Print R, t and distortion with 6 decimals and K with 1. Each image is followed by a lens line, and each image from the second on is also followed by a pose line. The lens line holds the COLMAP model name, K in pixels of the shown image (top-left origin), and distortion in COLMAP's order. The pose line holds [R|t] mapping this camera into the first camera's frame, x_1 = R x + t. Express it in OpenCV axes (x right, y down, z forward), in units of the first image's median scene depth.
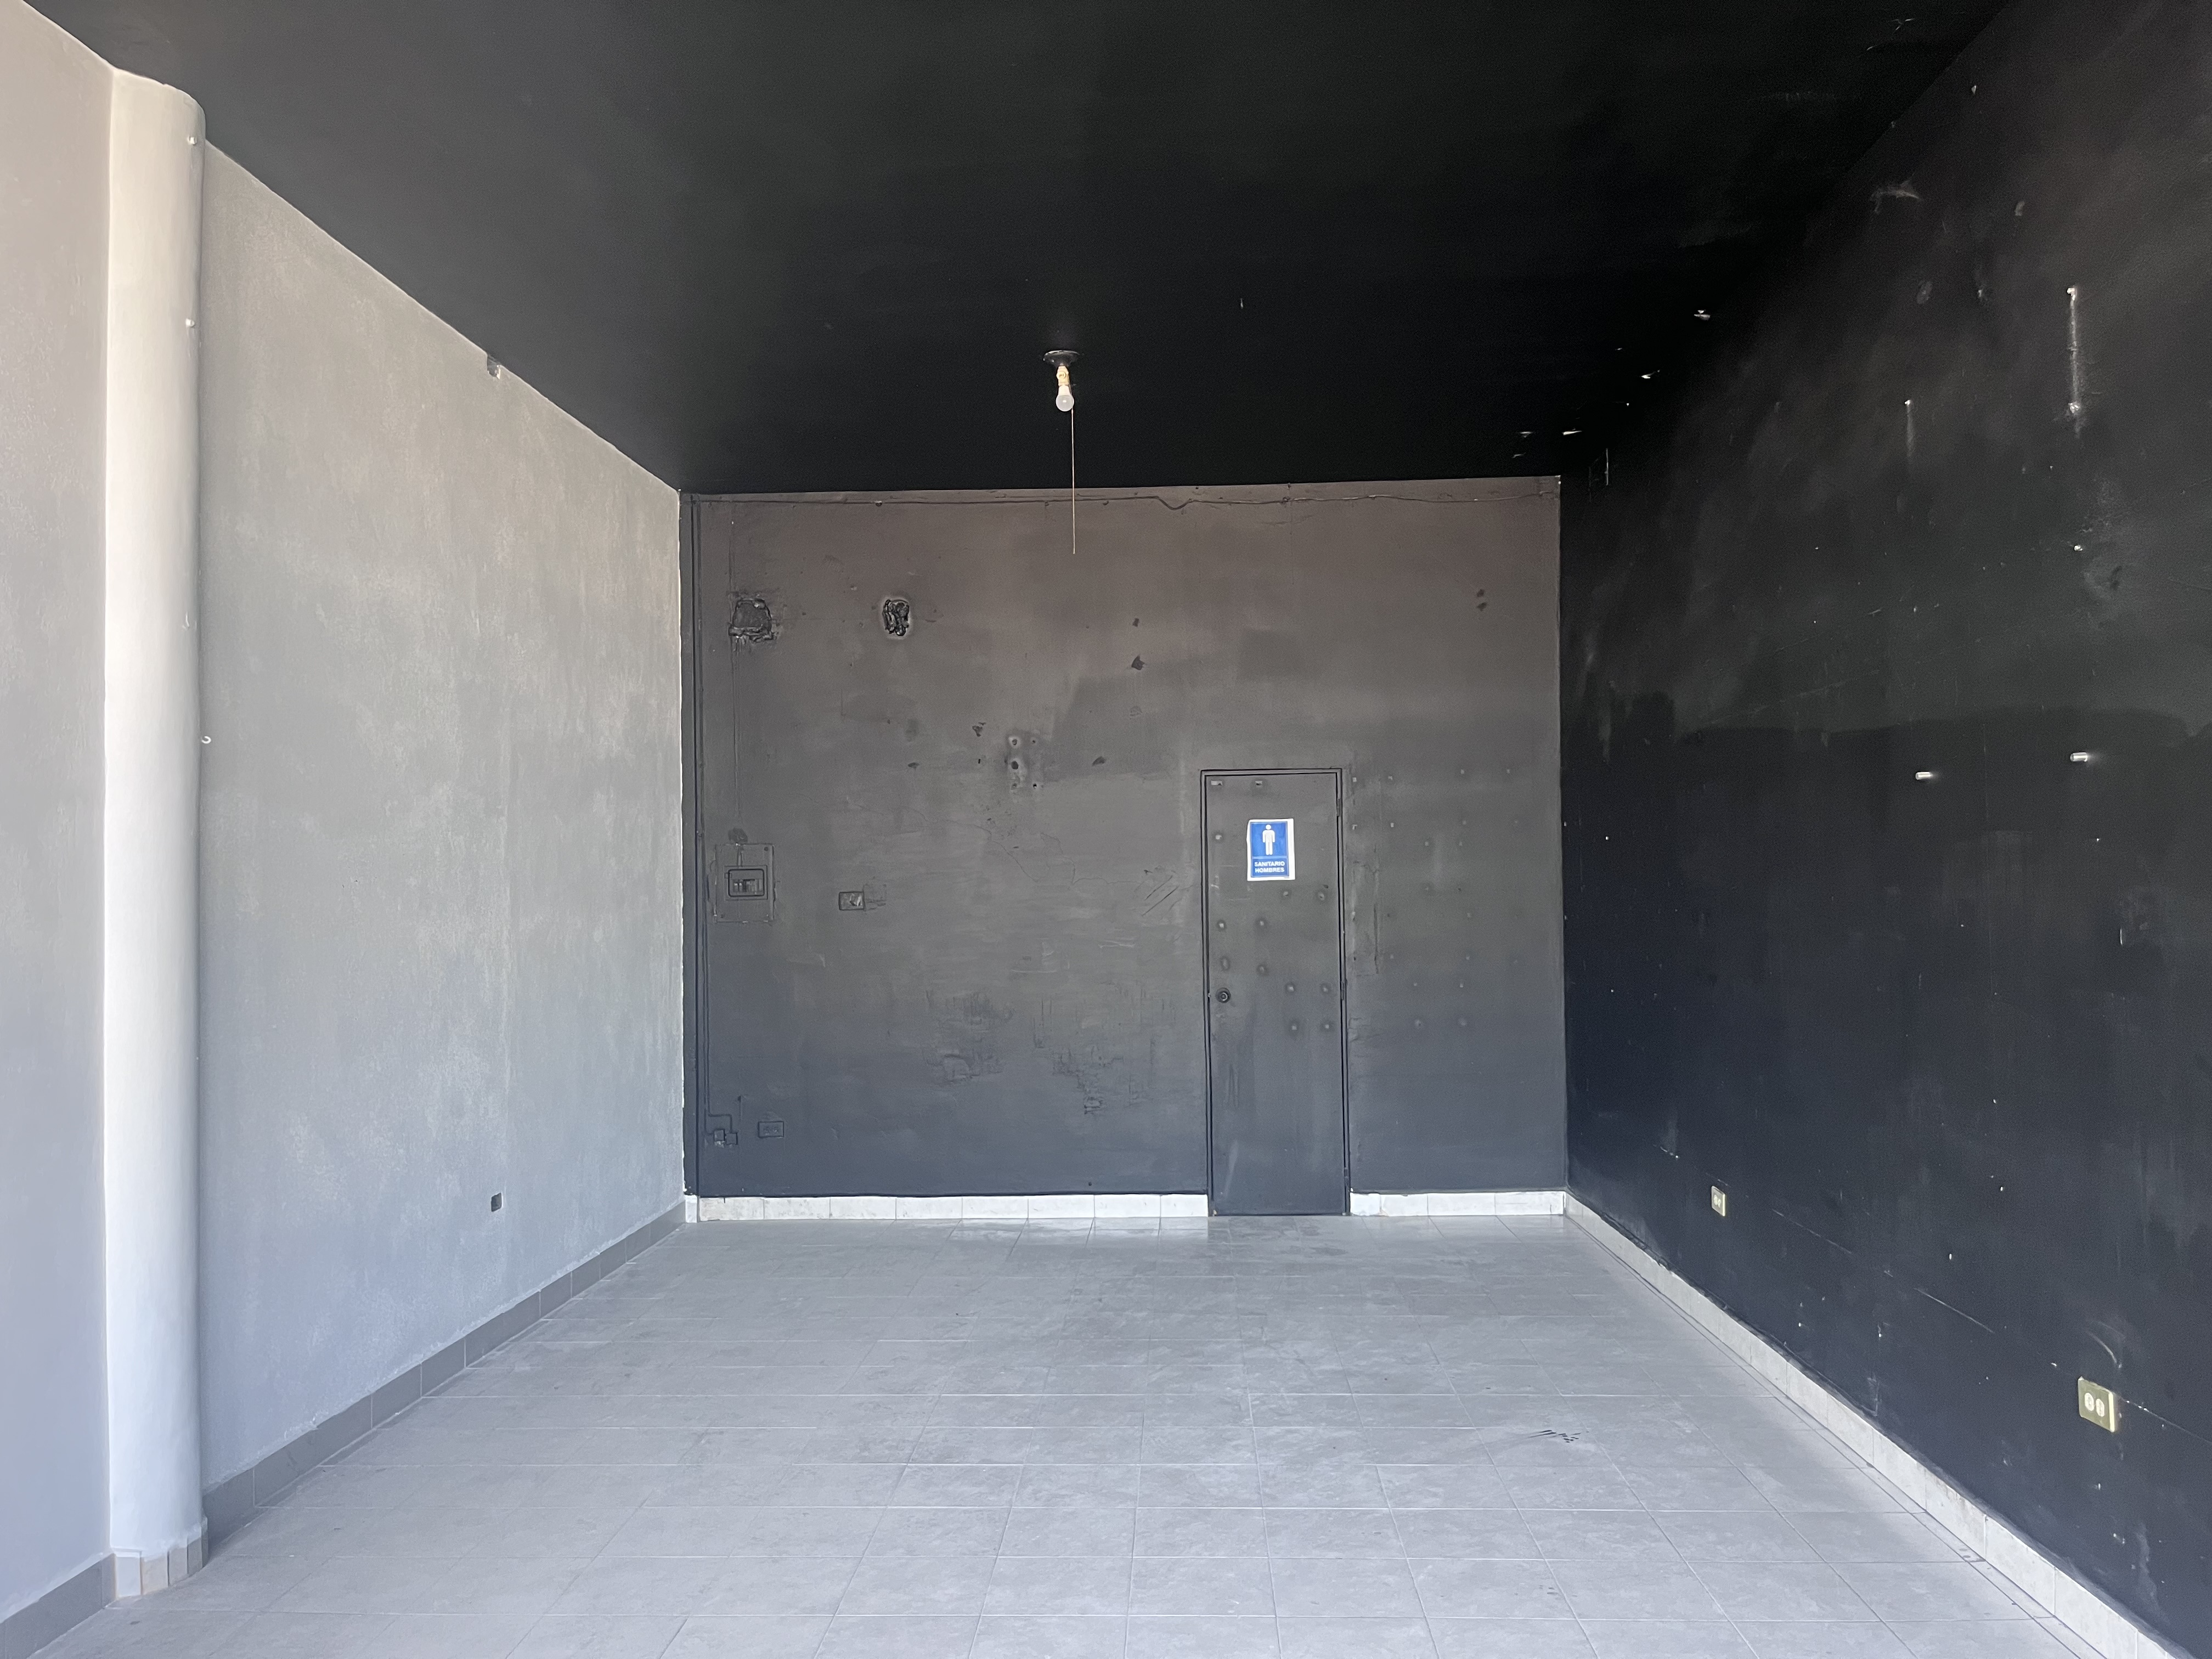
lens RADIAL K [[1654.7, 0, 1106.0], [0, 1654.7, 829.5], [0, 0, 1]] dist [0.077415, -0.101760]
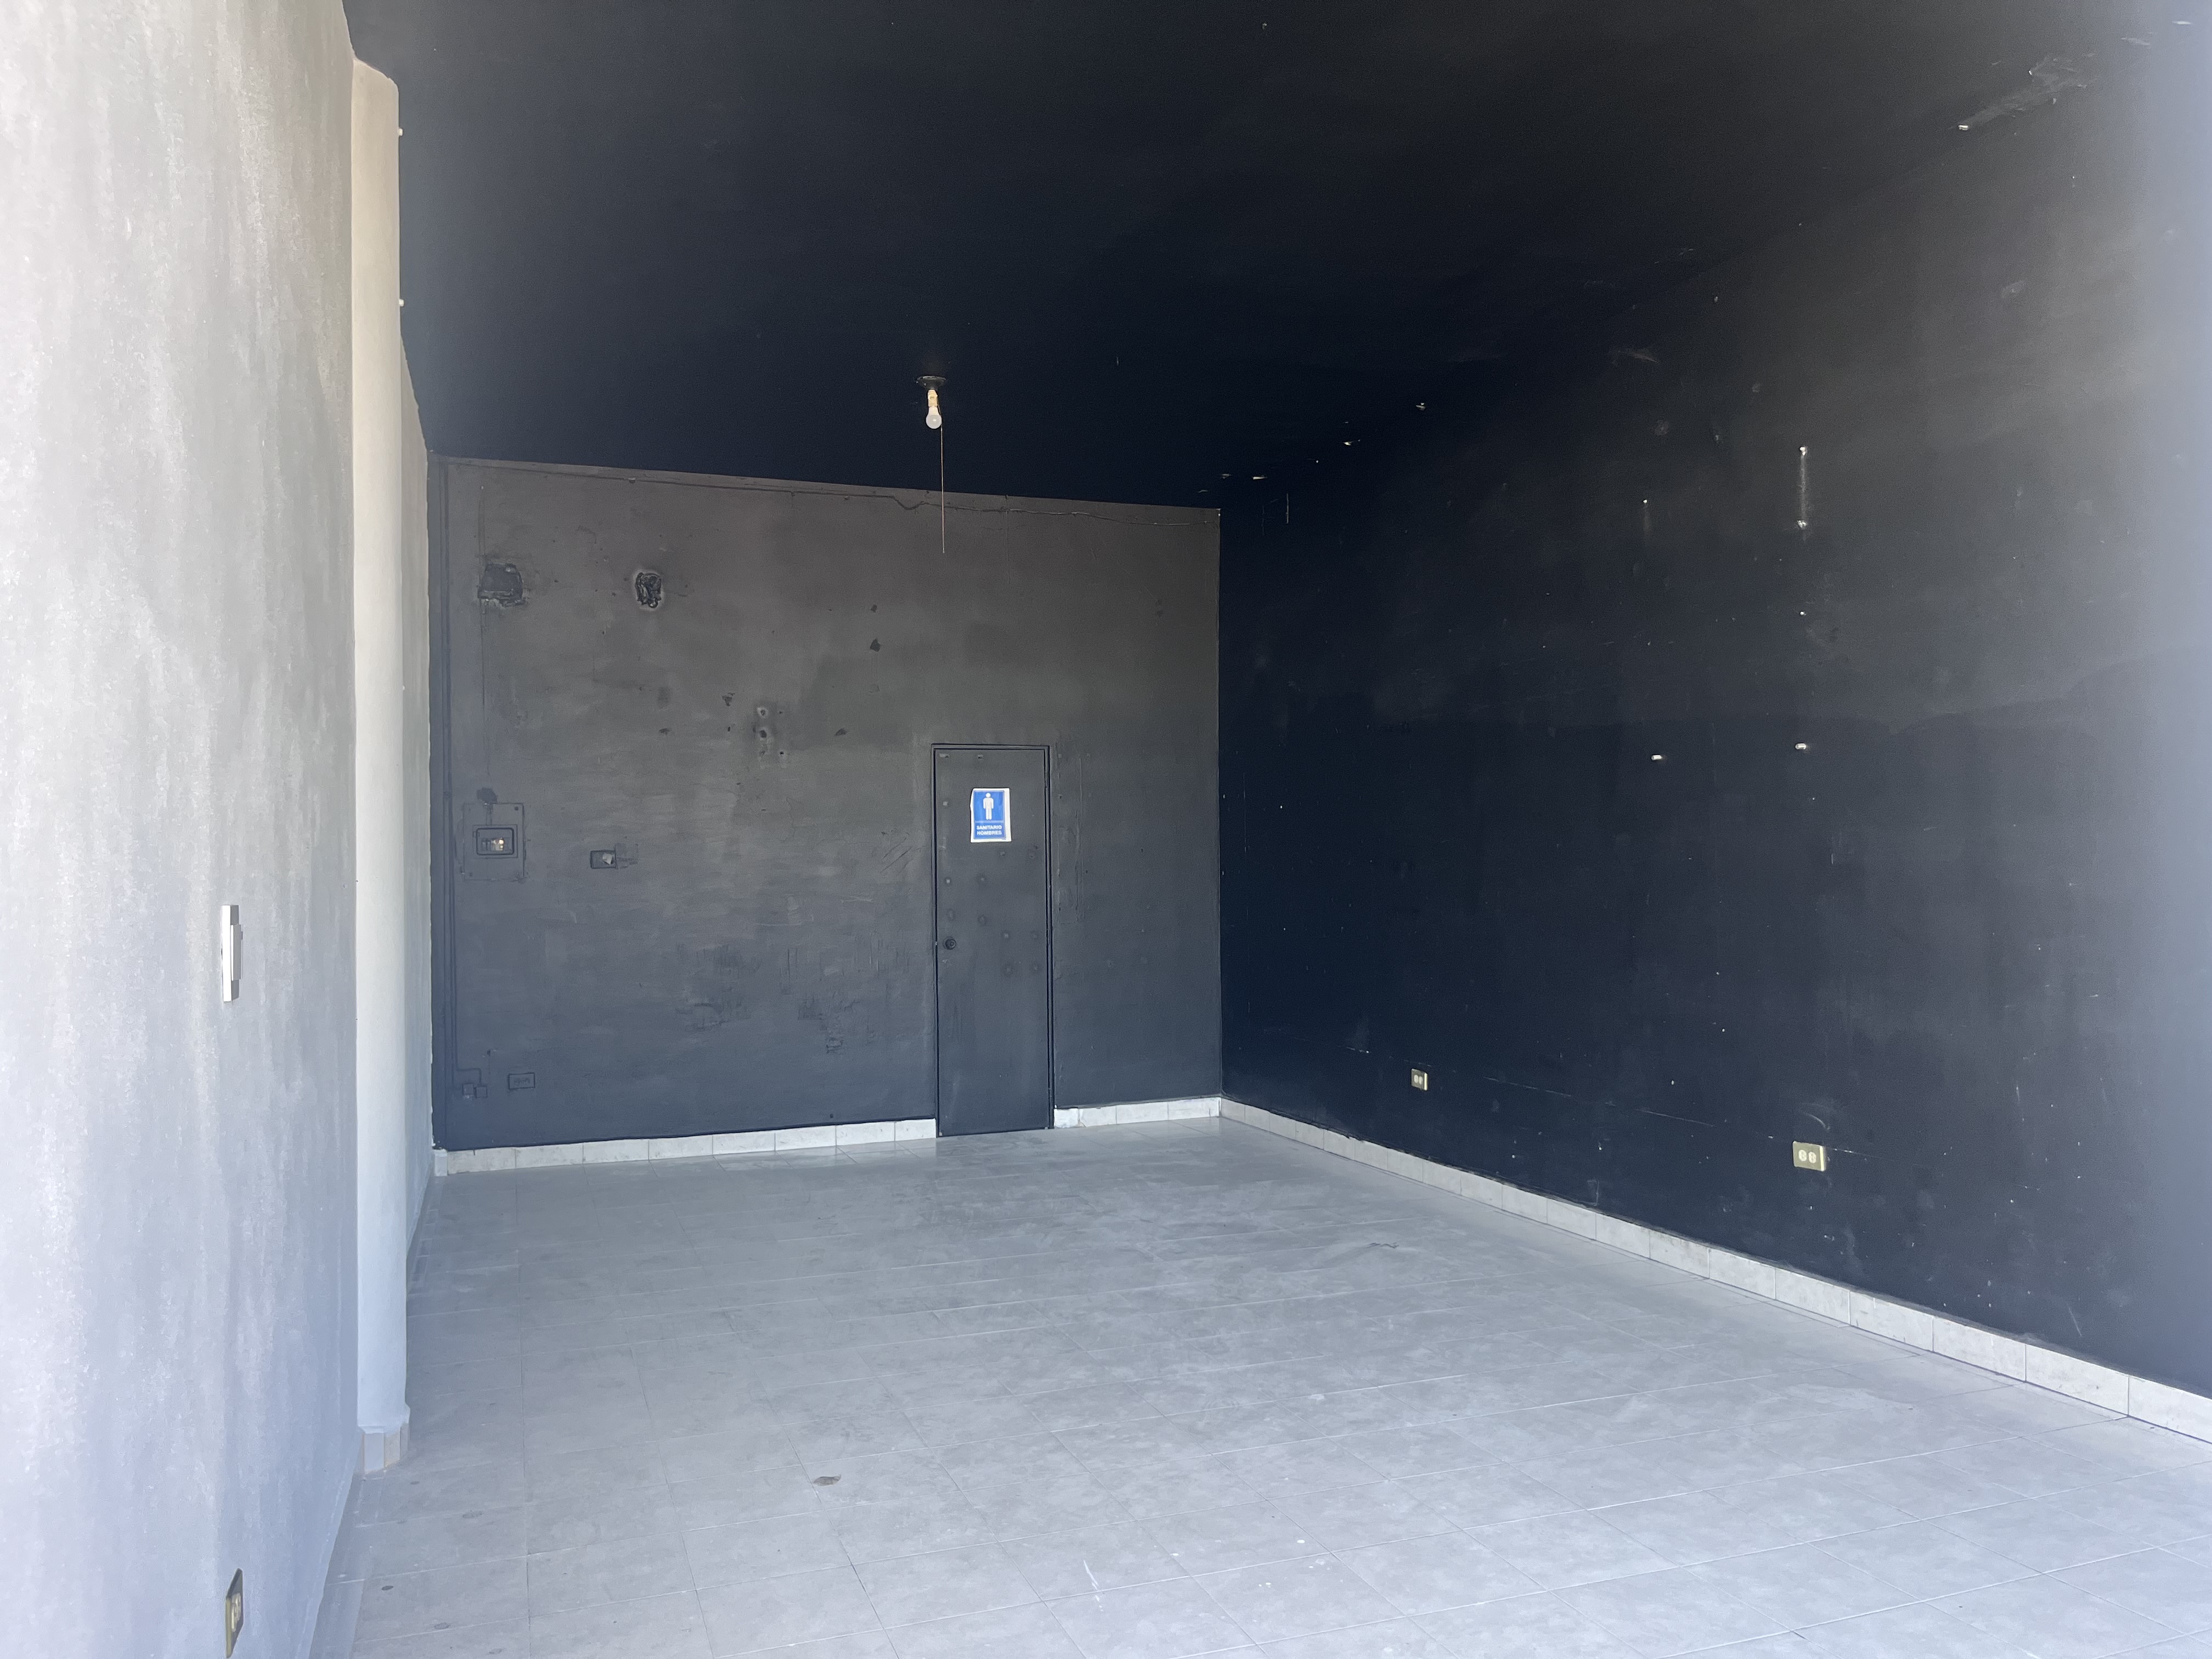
lens RADIAL K [[1638.9, 0, 1106.0], [0, 1638.9, 829.5], [0, 0, 1]] dist [0.058244, -0.082770]
pose [[0.927554, 0.007587, 0.373612, -0.249623], [-0.011496, 0.999900, 0.008236, 0.012064], [-0.373513, -0.011934, 0.927548, -0.079956]]
